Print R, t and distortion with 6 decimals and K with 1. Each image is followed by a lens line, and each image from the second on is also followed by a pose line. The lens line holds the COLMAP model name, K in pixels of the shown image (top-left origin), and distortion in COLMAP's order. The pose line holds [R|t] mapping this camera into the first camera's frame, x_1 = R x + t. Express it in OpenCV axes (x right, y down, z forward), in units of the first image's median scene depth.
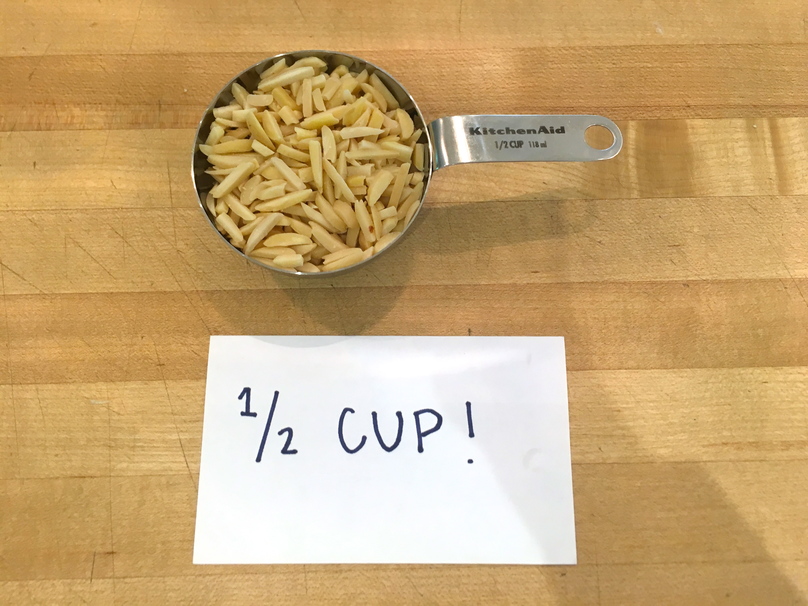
lens RADIAL K [[690.0, 0, 404.0], [0, 690.0, 303.0], [0, 0, 1]] dist [0.081973, -0.122418]
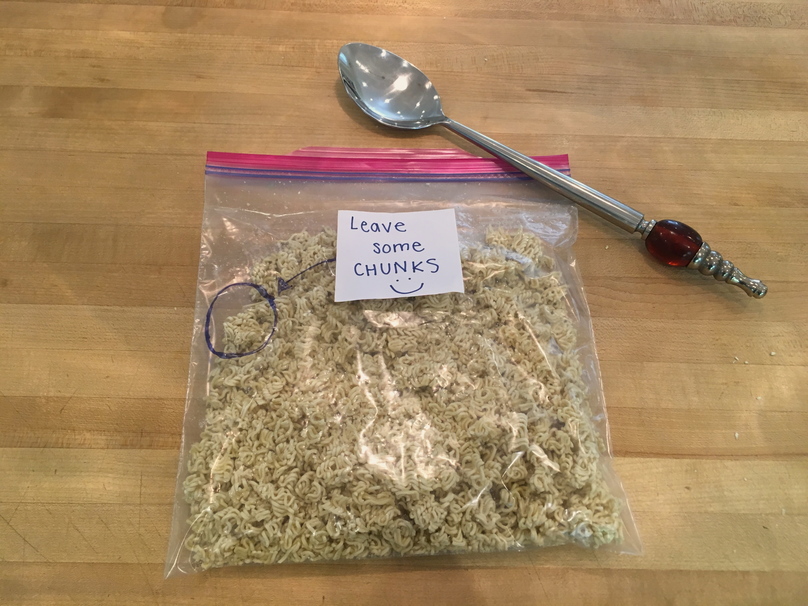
lens RADIAL K [[690.0, 0, 404.0], [0, 690.0, 303.0], [0, 0, 1]] dist [0.081973, -0.122418]
pose [[0.999025, 0.041281, 0.015660, 0.211833], [-0.036108, 0.968013, -0.248287, -0.205081], [-0.025409, 0.247480, 0.968560, -0.634157]]
